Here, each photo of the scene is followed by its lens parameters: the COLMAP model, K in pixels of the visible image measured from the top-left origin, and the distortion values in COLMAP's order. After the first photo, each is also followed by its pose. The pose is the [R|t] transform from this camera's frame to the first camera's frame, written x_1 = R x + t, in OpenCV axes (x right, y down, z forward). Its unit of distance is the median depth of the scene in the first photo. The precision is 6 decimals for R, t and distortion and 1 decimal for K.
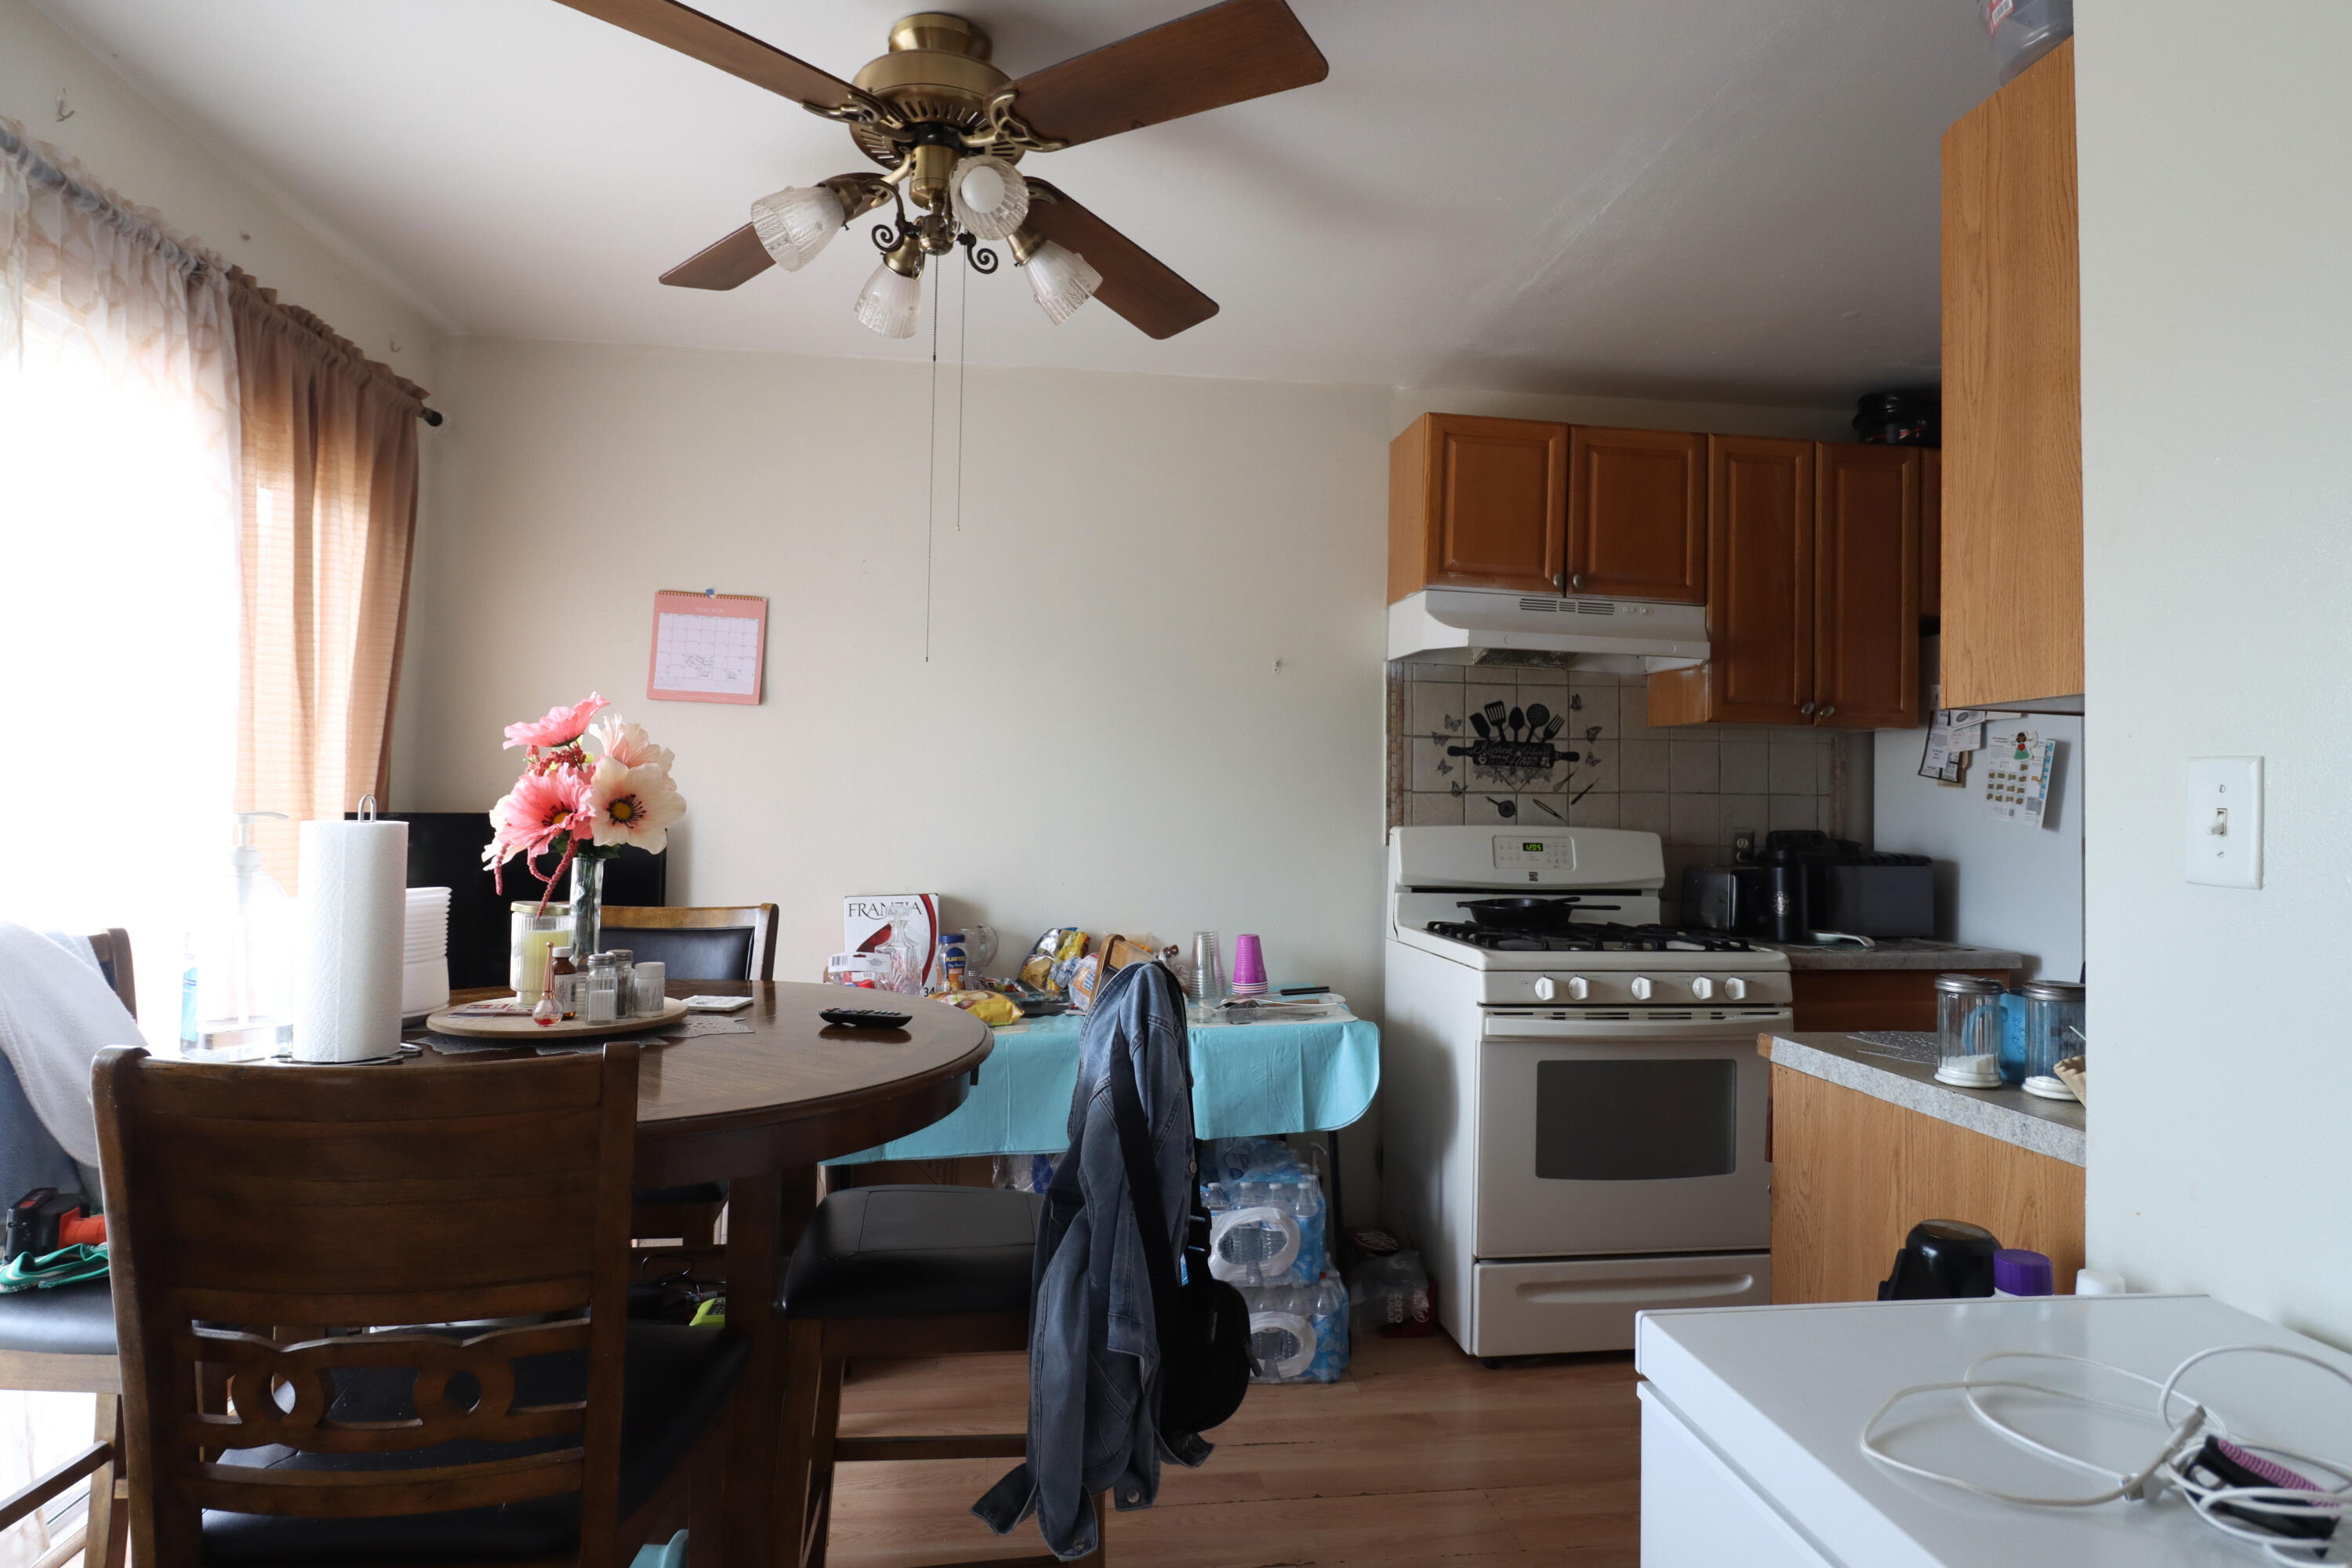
lens RADIAL K [[1265.3, 0, 1175.3], [0, 1265.3, 764.9], [0, 0, 1]] dist [0.000425, -0.008895]
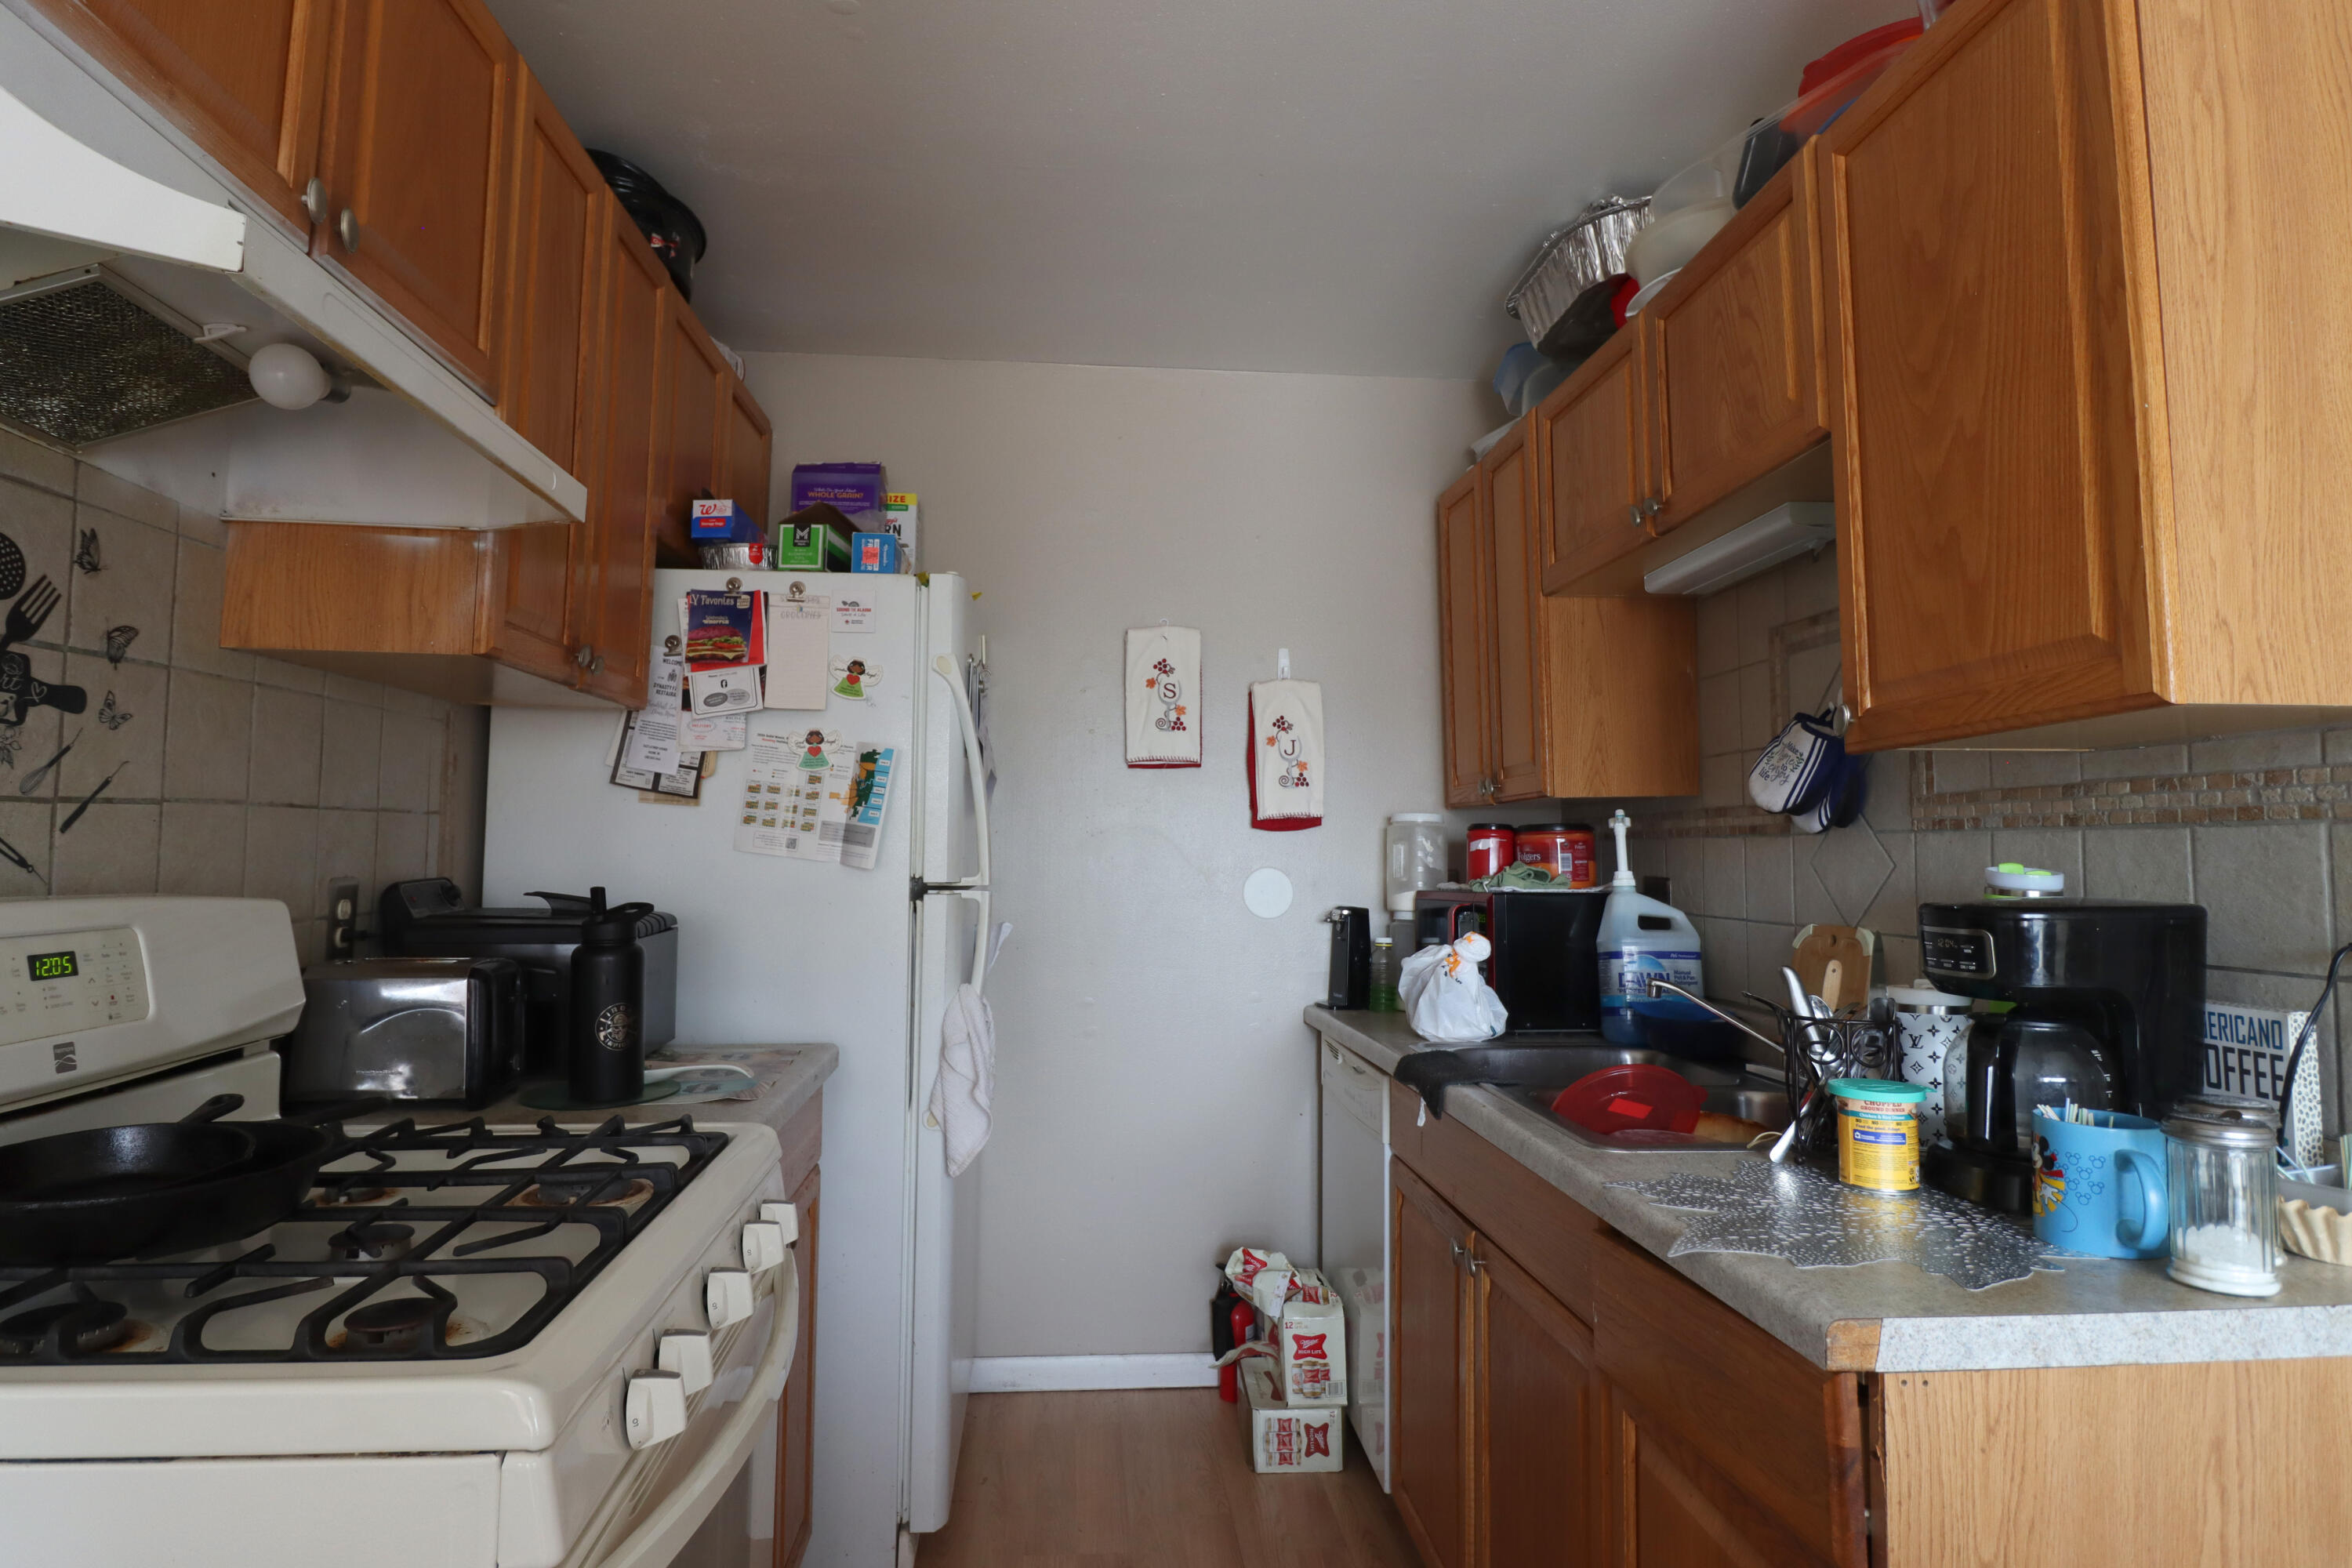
lens RADIAL K [[1265.3, 0, 1175.3], [0, 1265.3, 764.9], [0, 0, 1]] dist [0.000425, -0.008895]
pose [[0.052177, 0.048455, 0.997462, -0.027640], [-0.039397, 0.998144, -0.046428, 0.018124], [-0.997860, -0.036875, 0.053989, 0.734328]]
